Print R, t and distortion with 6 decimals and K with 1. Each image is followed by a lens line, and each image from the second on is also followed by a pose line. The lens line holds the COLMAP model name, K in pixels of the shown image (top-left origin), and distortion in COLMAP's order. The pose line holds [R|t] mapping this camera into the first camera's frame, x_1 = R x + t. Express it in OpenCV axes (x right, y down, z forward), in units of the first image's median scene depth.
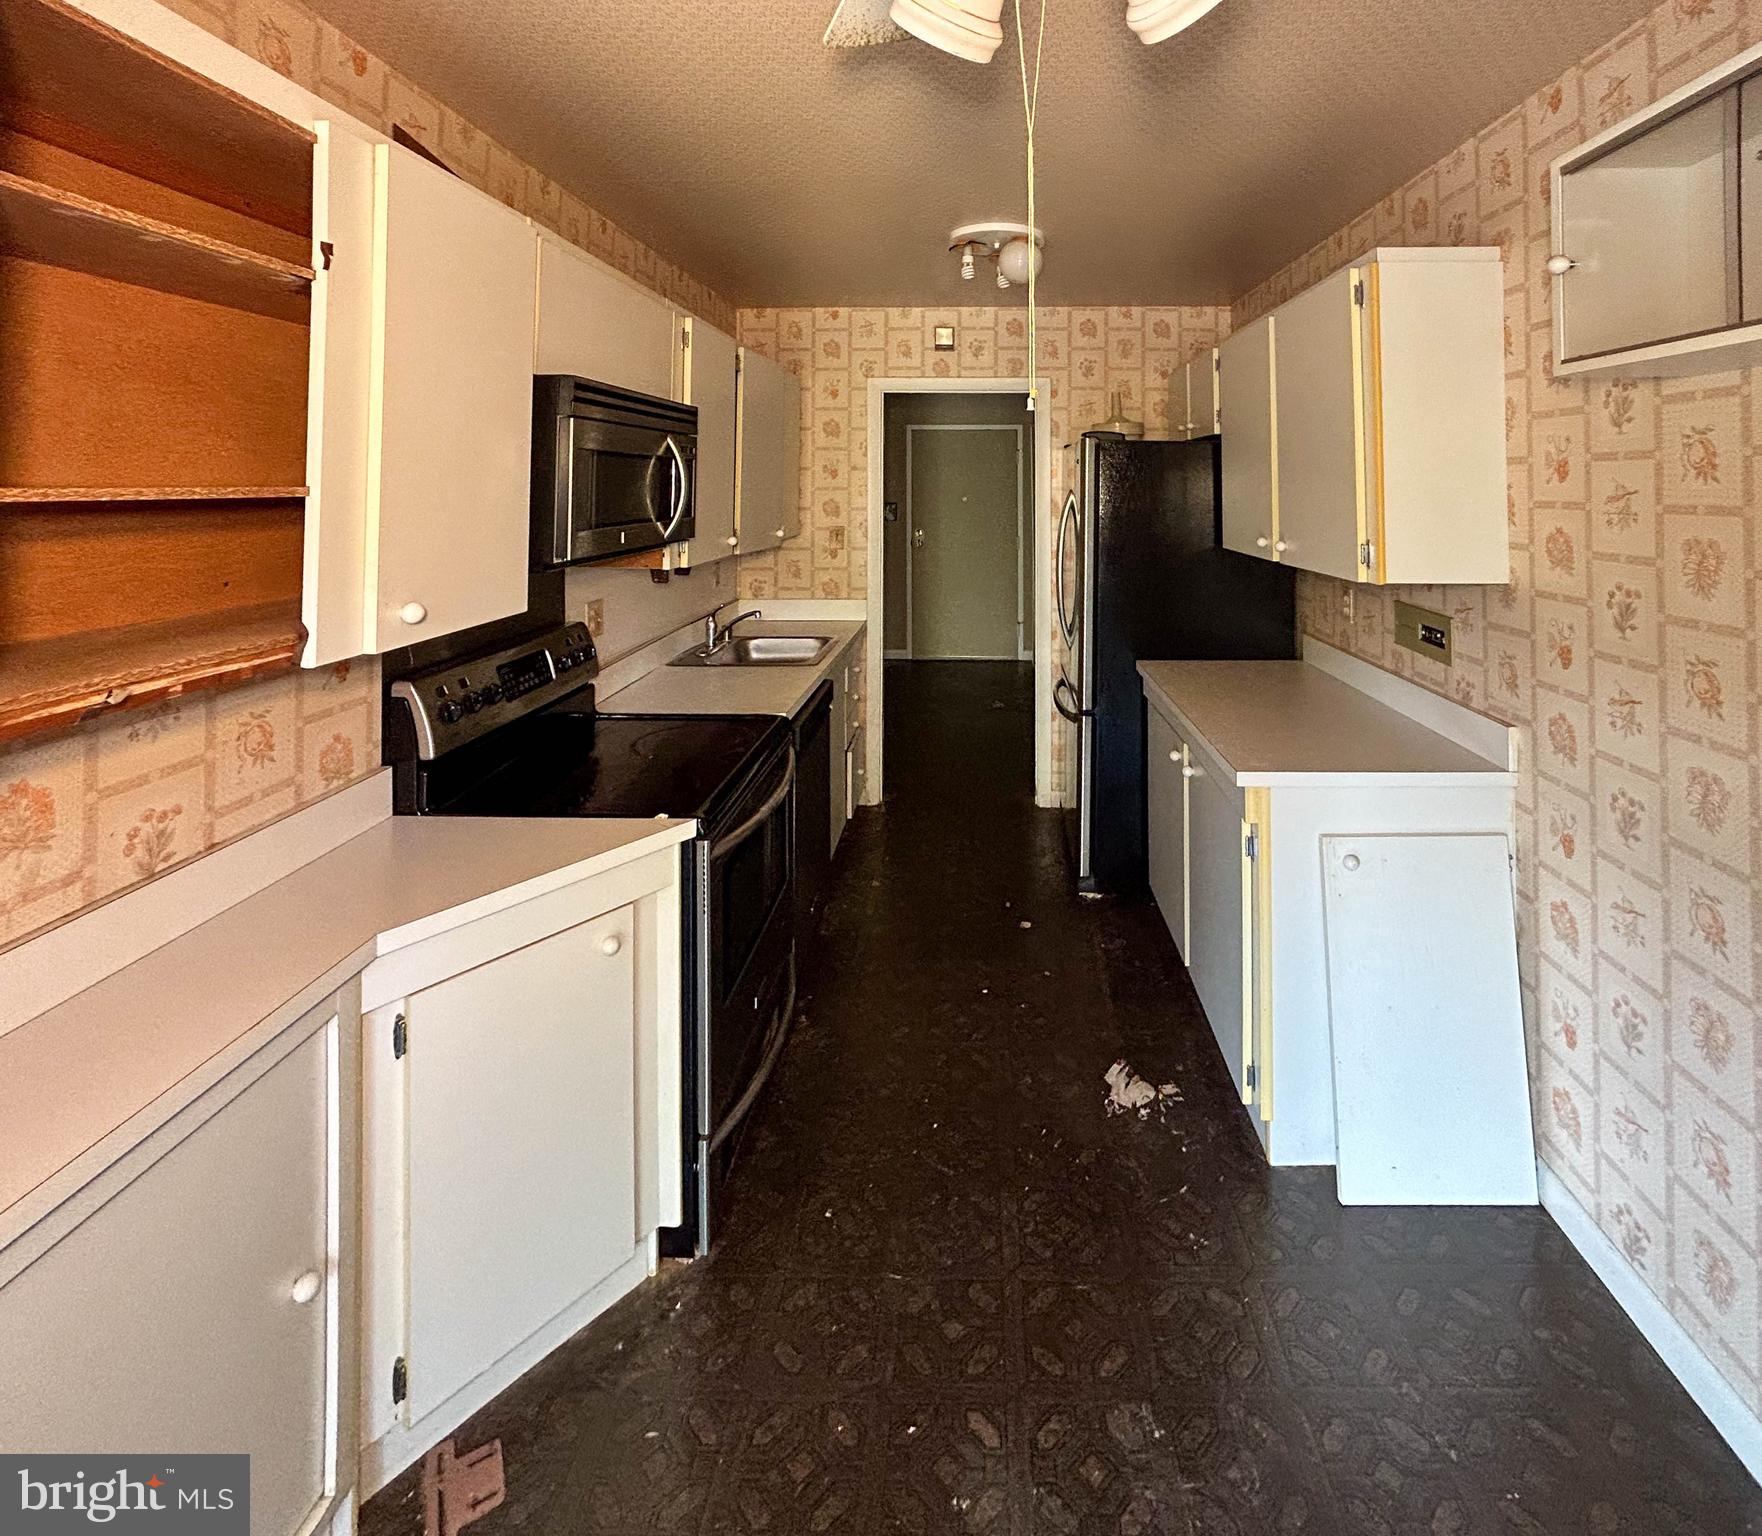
lens RADIAL K [[764.0, 0, 881.0], [0, 764.0, 768.0], [0, 0, 1]] dist [-0.003225, 0.000722]
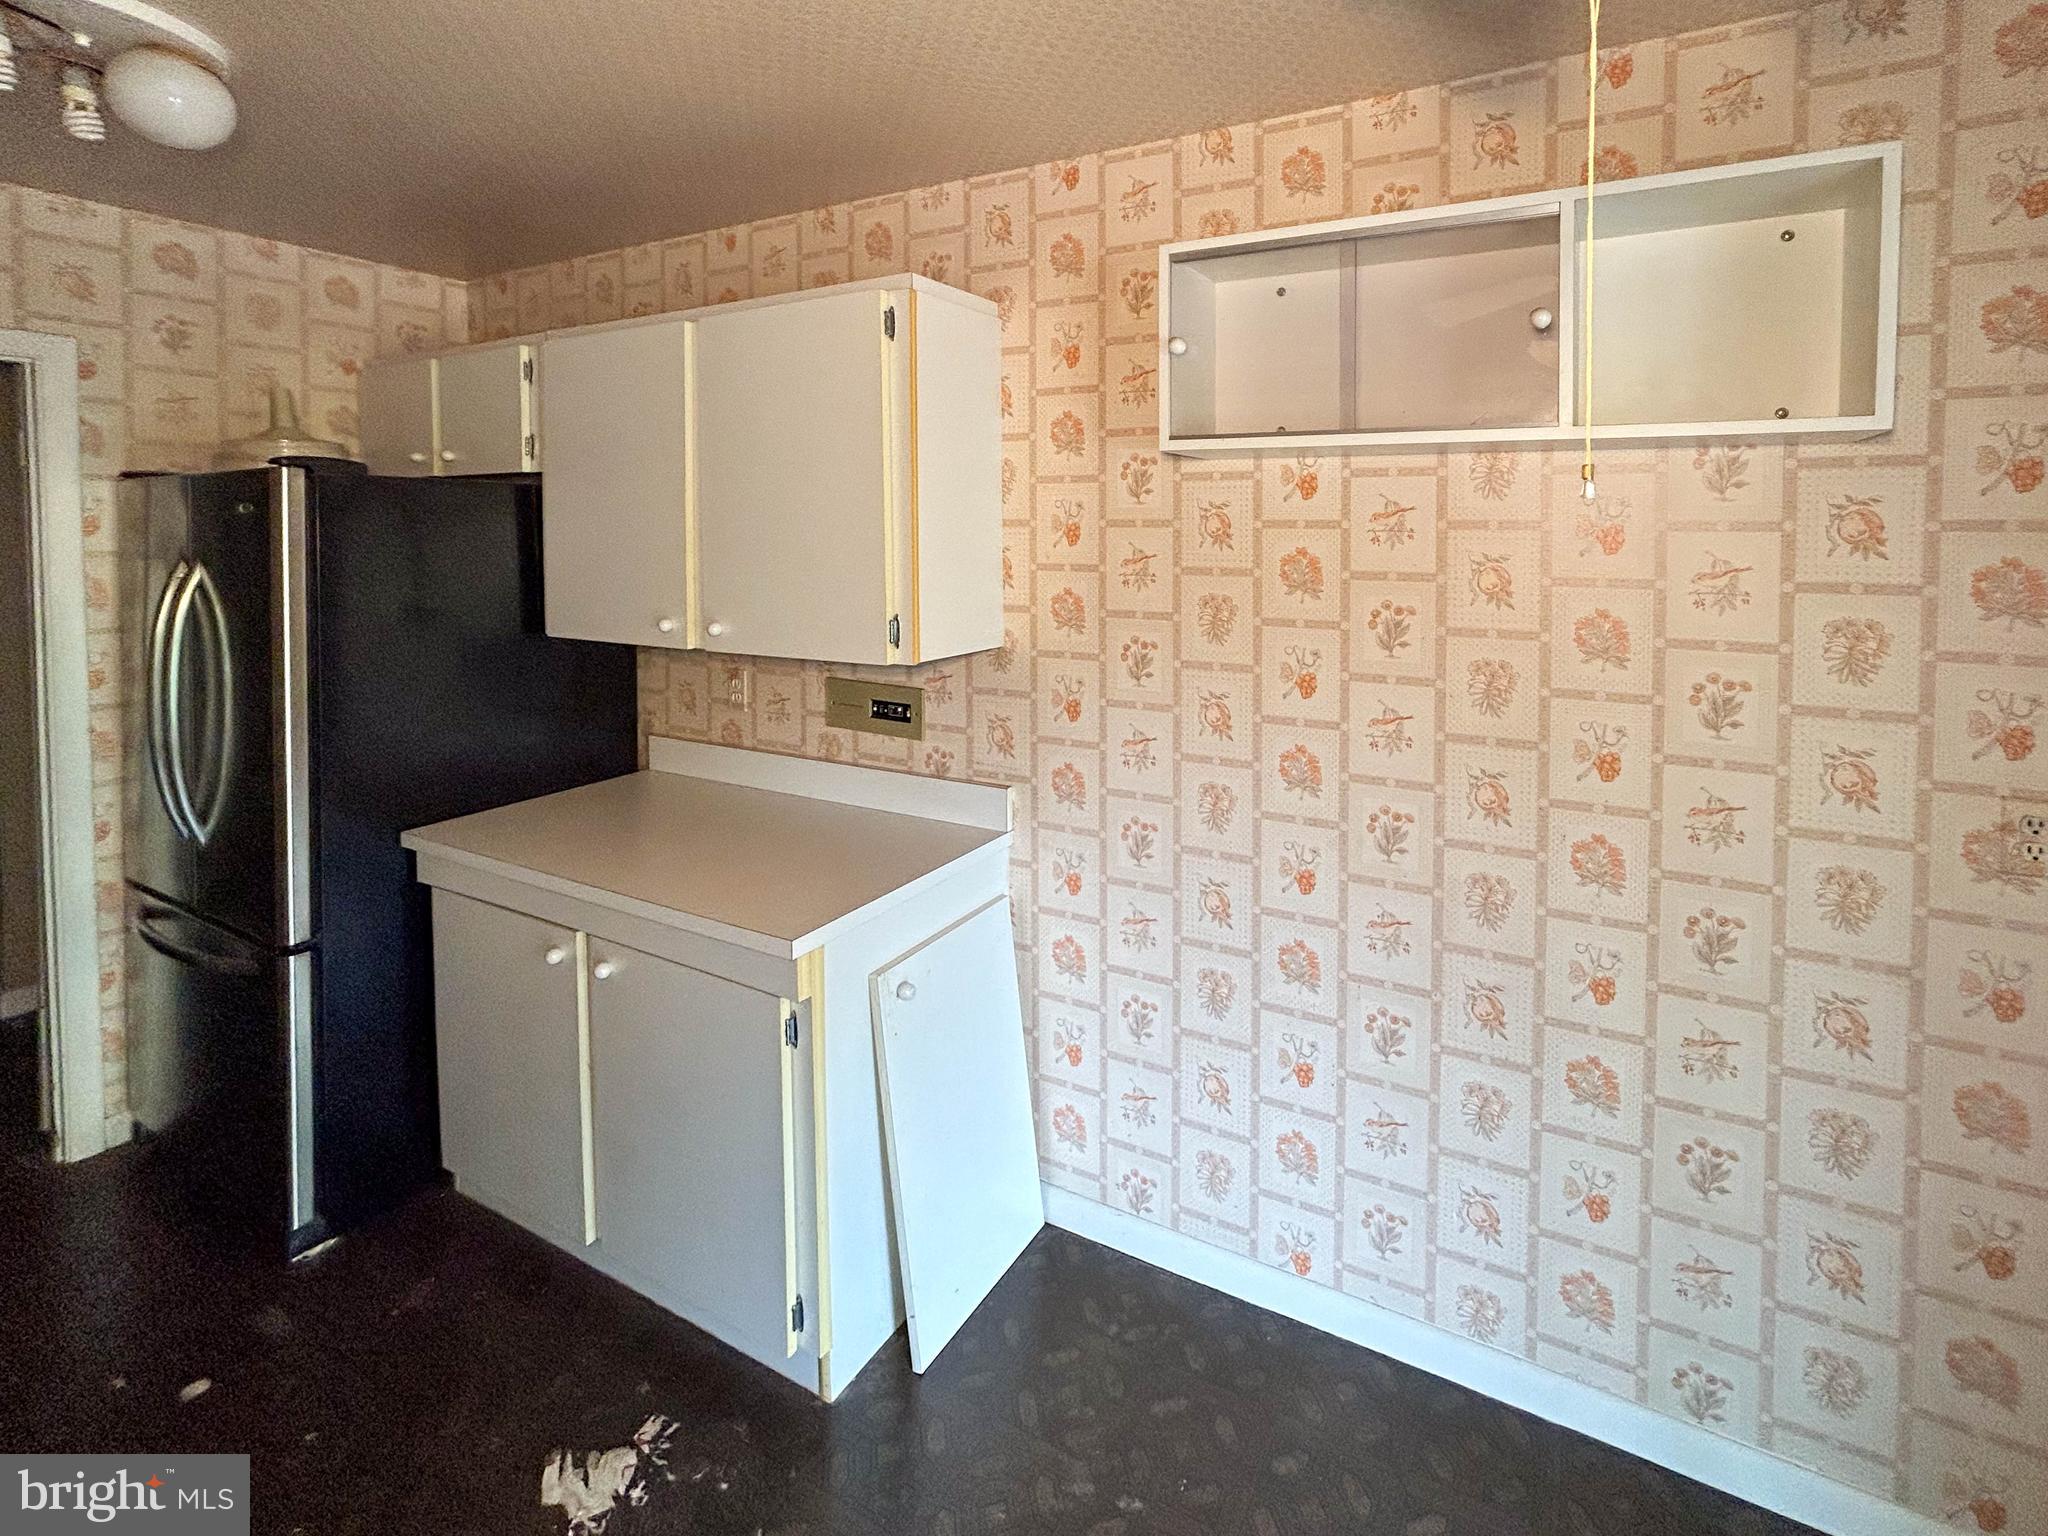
lens RADIAL K [[1004.3, 0, 1024.0], [0, 1004.3, 768.0], [0, 0, 1]] dist [-0.032564, 0.017326]
pose [[0.373709, -0.225418, 0.899738, -0.263976], [0.322890, 0.940964, 0.101633, -0.181228], [-0.869531, 0.252535, 0.424432, 0.406390]]
